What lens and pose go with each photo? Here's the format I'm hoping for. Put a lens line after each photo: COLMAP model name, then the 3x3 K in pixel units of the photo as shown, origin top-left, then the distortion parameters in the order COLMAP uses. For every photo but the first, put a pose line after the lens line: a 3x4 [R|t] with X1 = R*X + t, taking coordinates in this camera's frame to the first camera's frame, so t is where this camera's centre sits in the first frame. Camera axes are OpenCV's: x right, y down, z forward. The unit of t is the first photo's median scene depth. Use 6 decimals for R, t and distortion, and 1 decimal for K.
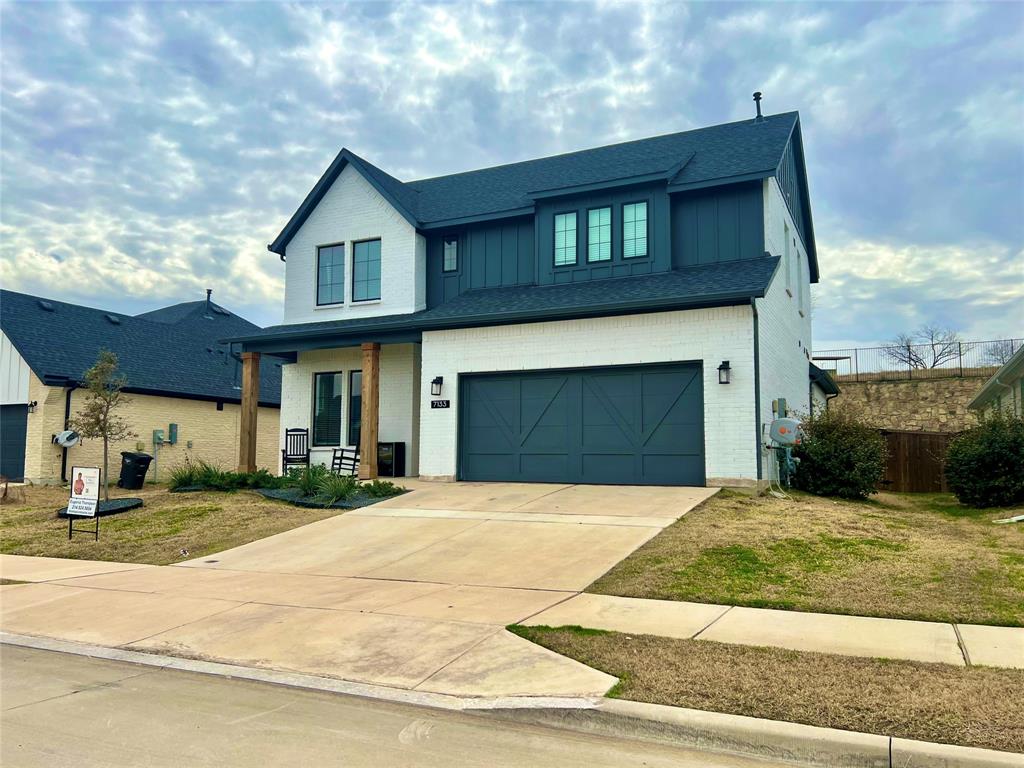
lens RADIAL K [[789.6, 0, 512.0], [0, 789.6, 384.0], [0, 0, 1]] dist [0.016294, 0.000820]
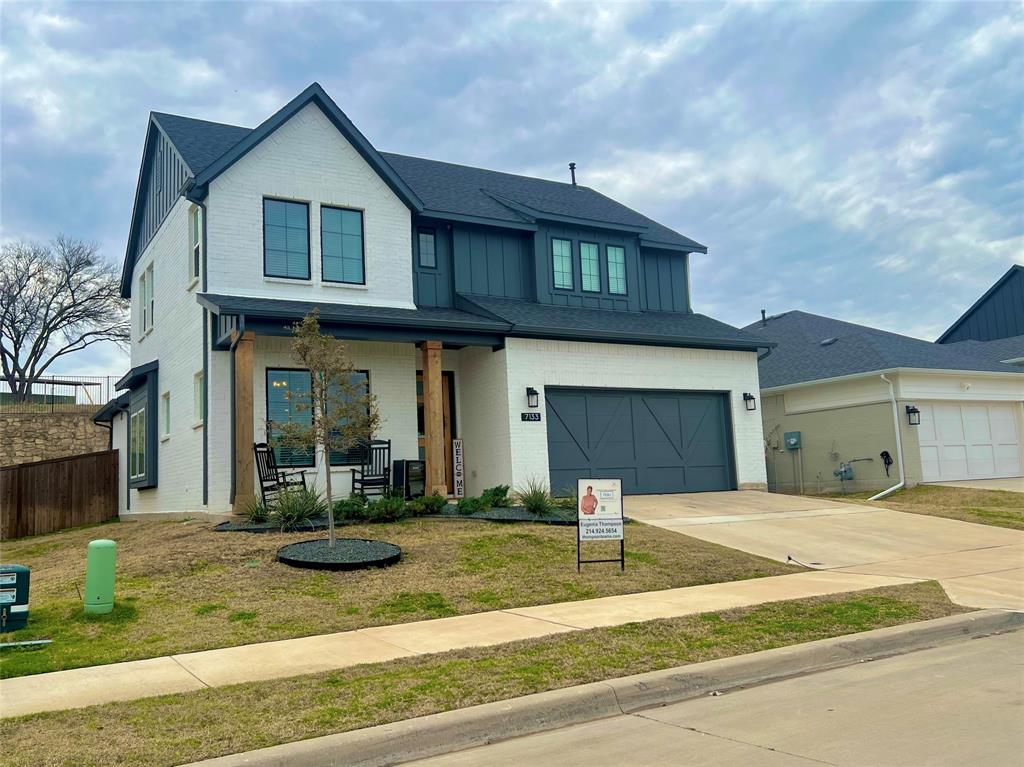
lens RADIAL K [[872.0, 0, 512.0], [0, 872.0, 383.5], [0, 0, 1]] dist [0.007013, 0.000471]
pose [[0.546946, 0.073730, 0.833915, -0.935309], [-0.040117, 0.997278, -0.061862, 0.048909], [-0.836206, 0.000381, 0.548415, 0.431667]]
